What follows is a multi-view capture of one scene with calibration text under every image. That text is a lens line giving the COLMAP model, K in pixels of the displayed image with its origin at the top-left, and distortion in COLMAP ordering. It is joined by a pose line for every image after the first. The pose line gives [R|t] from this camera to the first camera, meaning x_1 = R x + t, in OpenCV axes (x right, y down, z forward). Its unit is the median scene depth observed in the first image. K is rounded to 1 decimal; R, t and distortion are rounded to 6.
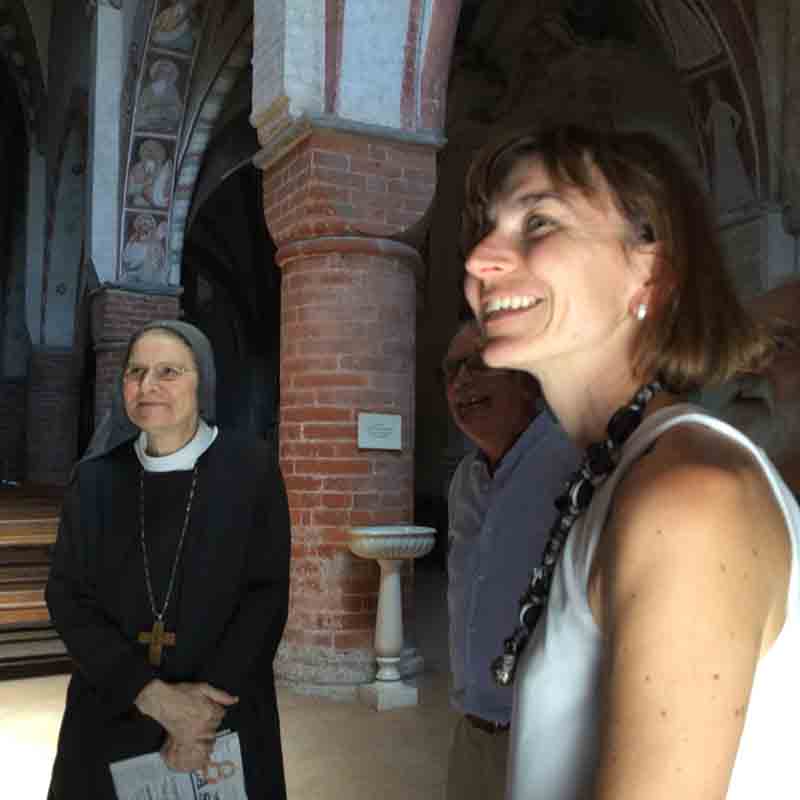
lens RADIAL K [[987.1, 0, 400.0], [0, 987.1, 400.0], [0, 0, 1]] dist [0.161528, -0.354894]
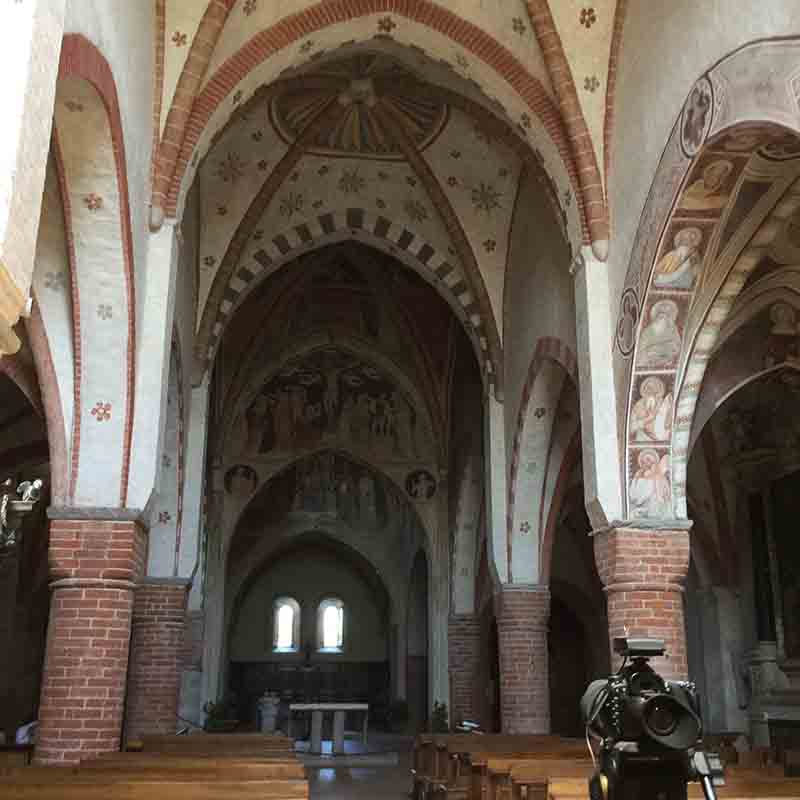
lens RADIAL K [[977.0, 0, 400.0], [0, 977.0, 400.0], [0, 0, 1]] dist [0.138826, -0.248125]
pose [[0.934875, -0.107412, -0.338336, -0.153713], [0.030065, 0.973656, -0.226032, -0.020285], [0.353701, 0.201140, 0.913476, 0.007359]]
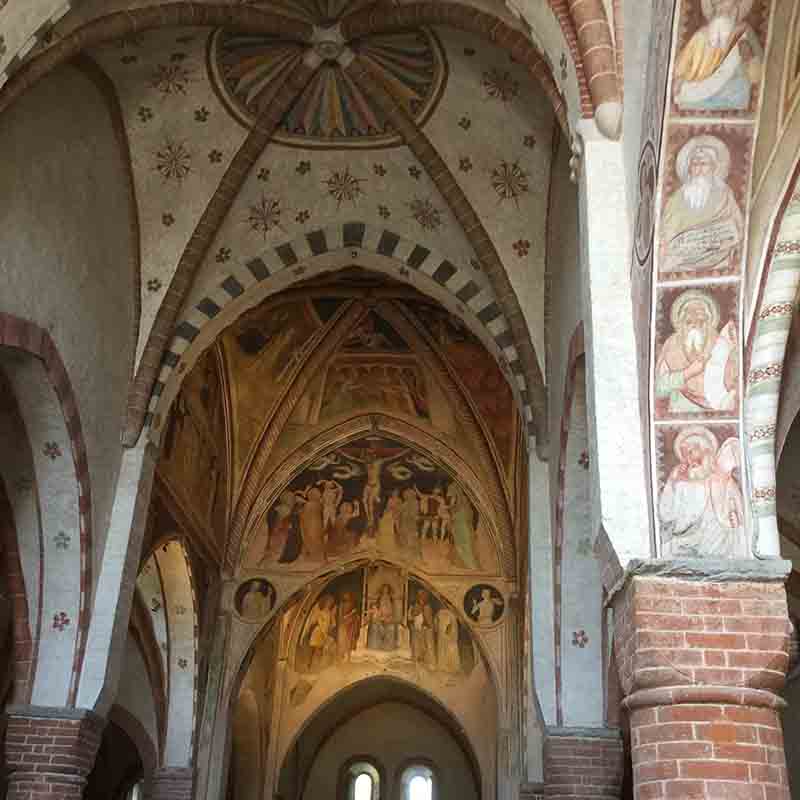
lens RADIAL K [[960.3, 0, 407.0], [0, 960.3, 403.0], [0, 0, 1]] dist [0.147424, -0.319828]
pose [[0.865329, -0.196798, -0.460952, -0.153191], [0.001121, 0.920445, -0.390869, 0.000685], [0.501203, 0.337714, 0.796708, 0.533020]]
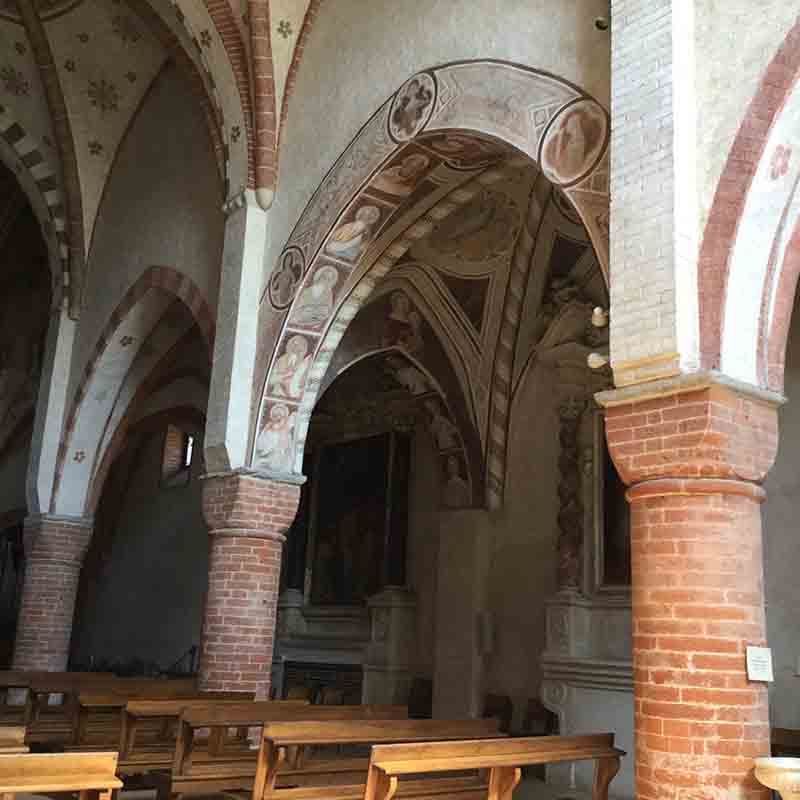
lens RADIAL K [[987.1, 0, 400.0], [0, 987.1, 400.0], [0, 0, 1]] dist [0.161528, -0.354894]
pose [[0.975956, 0.089553, 0.198722, -0.349057], [-0.054994, 0.983374, -0.173066, -0.021558], [-0.210917, 0.157976, 0.964654, -0.005196]]
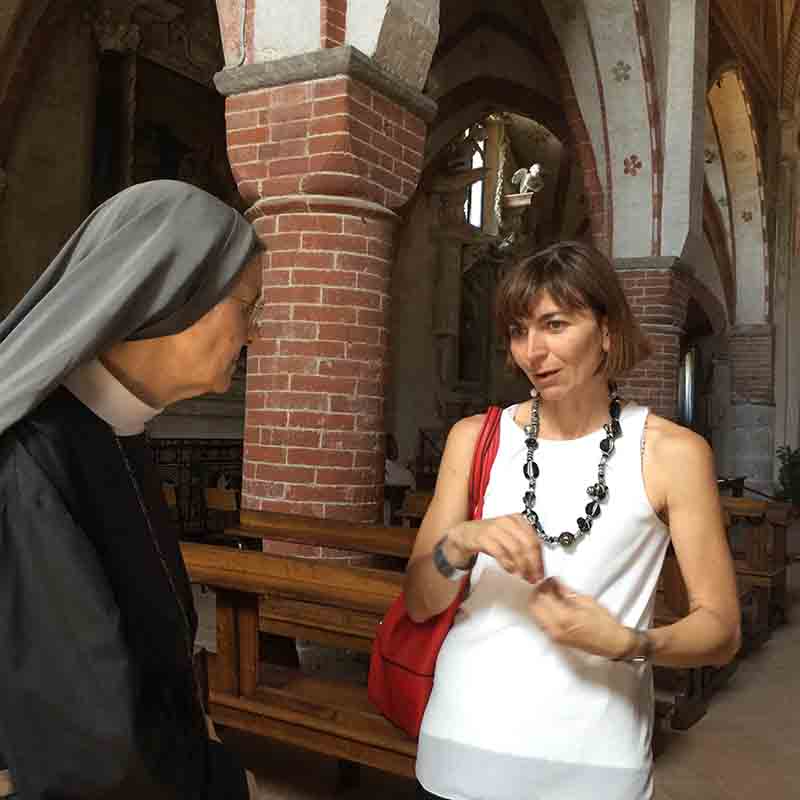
lens RADIAL K [[960.3, 0, 407.0], [0, 960.3, 403.0], [0, 0, 1]] dist [0.147424, -0.319828]
pose [[0.517655, -0.012111, -0.855504, -0.317036], [0.024976, 0.999688, 0.000960, 0.027766], [0.855225, -0.021864, 0.517795, 0.586379]]
